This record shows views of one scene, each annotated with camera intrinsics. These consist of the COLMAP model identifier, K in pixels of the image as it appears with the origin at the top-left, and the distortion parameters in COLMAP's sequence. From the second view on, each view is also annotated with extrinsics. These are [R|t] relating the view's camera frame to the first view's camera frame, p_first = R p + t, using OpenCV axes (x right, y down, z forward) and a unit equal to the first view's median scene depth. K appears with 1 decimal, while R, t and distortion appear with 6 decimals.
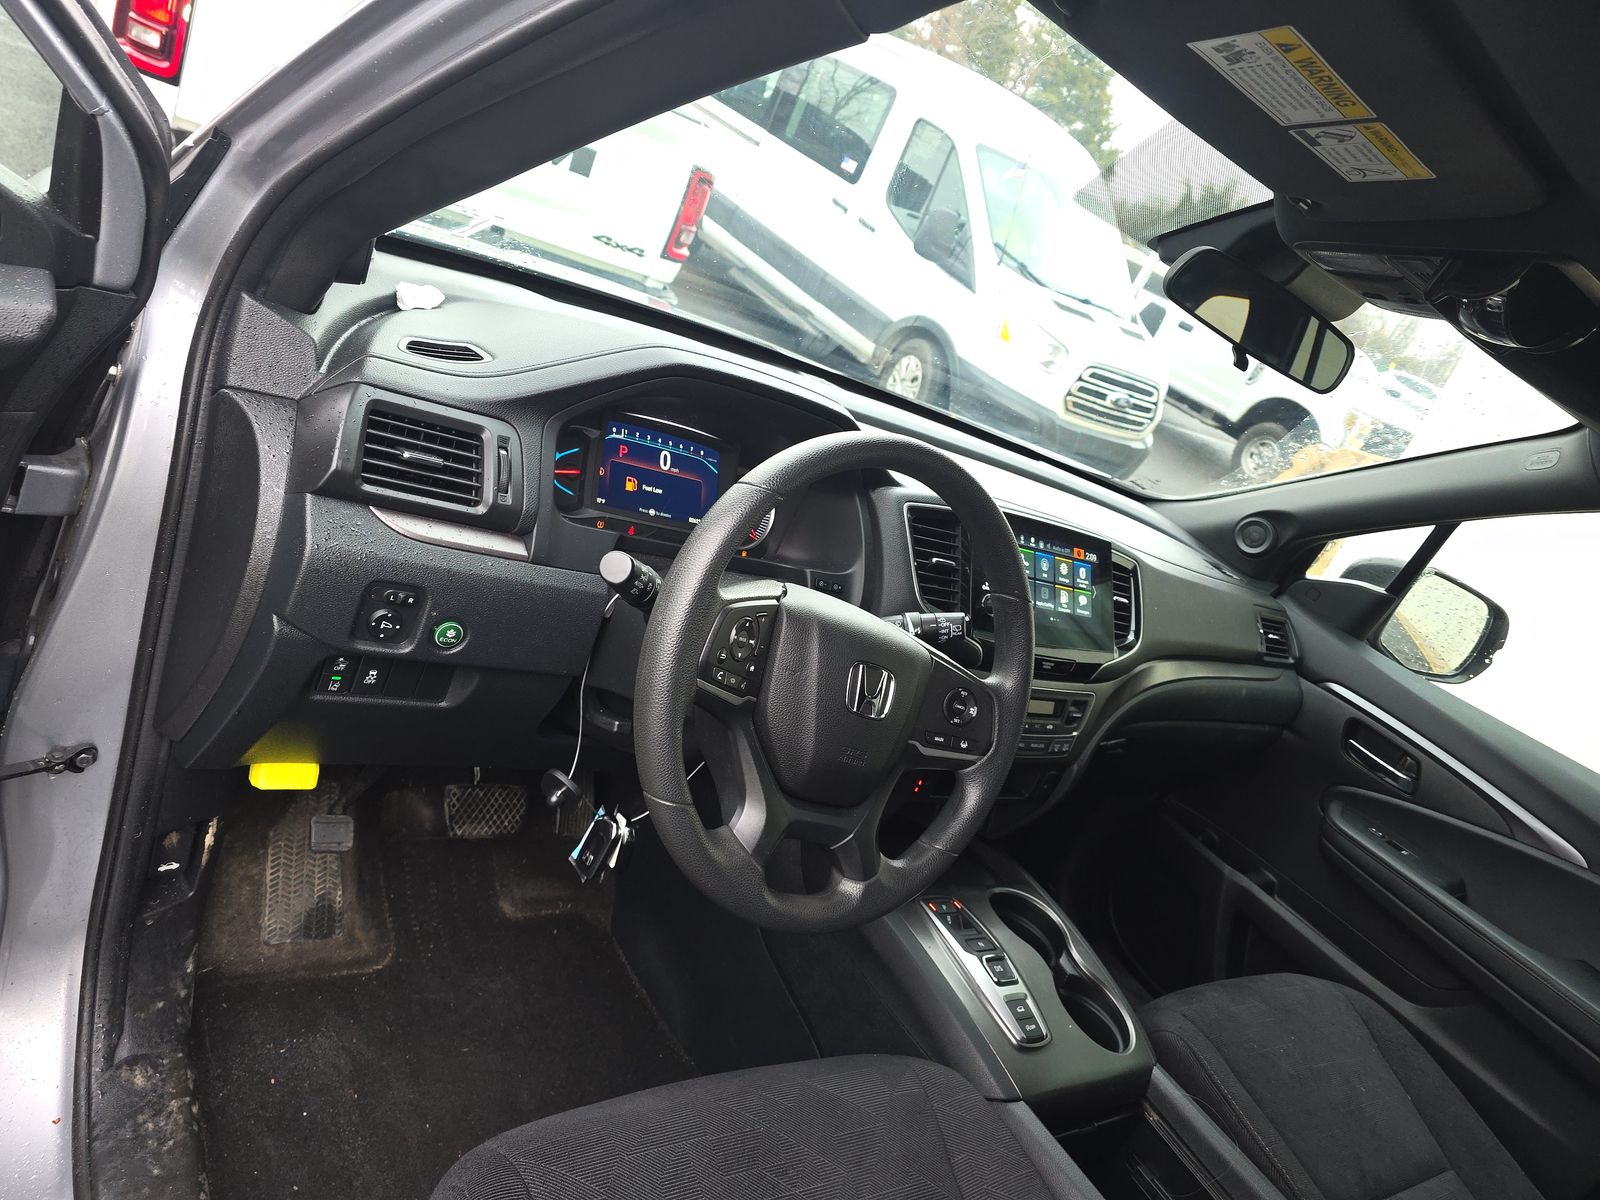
lens RADIAL K [[1069.2, 0, 804.4], [0, 1069.2, 591.8], [0, 0, 1]] dist [0.042507, -0.039982]
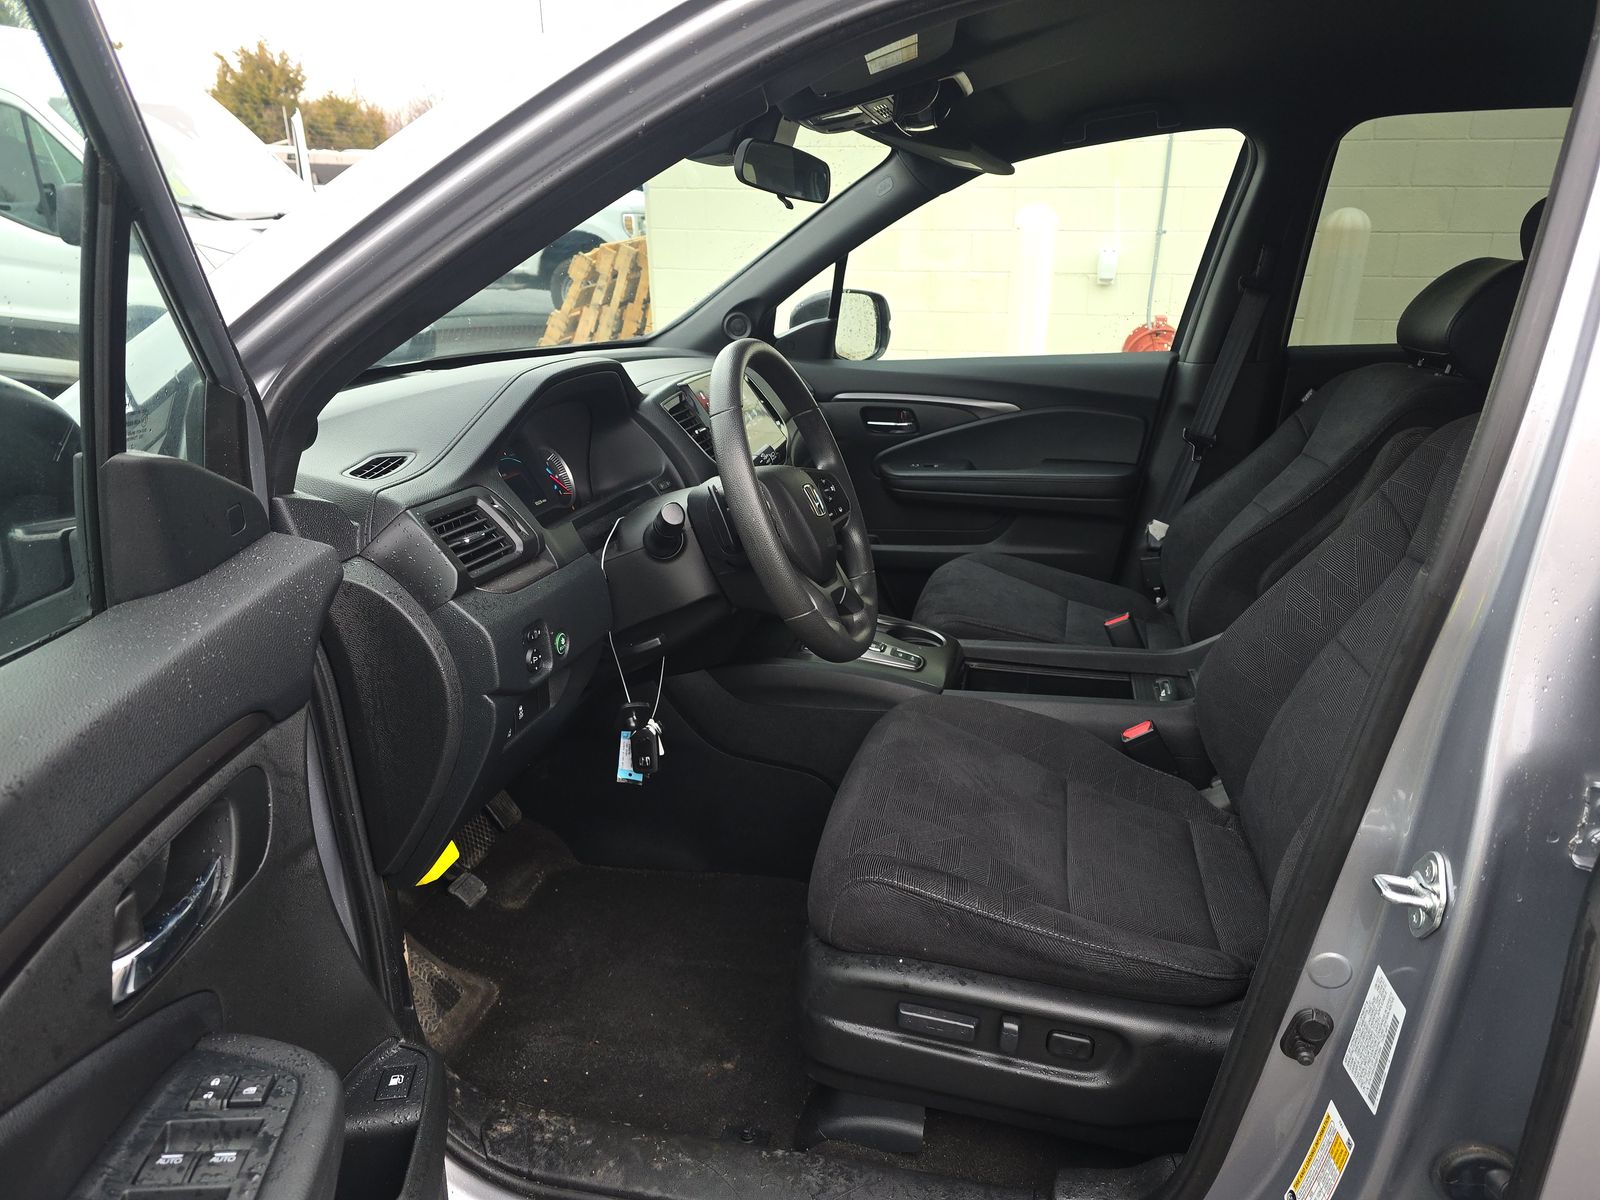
lens RADIAL K [[1072.4, 0, 804.1], [0, 1072.4, 620.3], [0, 0, 1]] dist [0.039794, -0.001637]
pose [[0.654359, -0.587241, 0.476406, -0.414672], [0.513500, 0.807556, 0.290124, -0.116308], [-0.555097, 0.054789, 0.829979, -0.133500]]
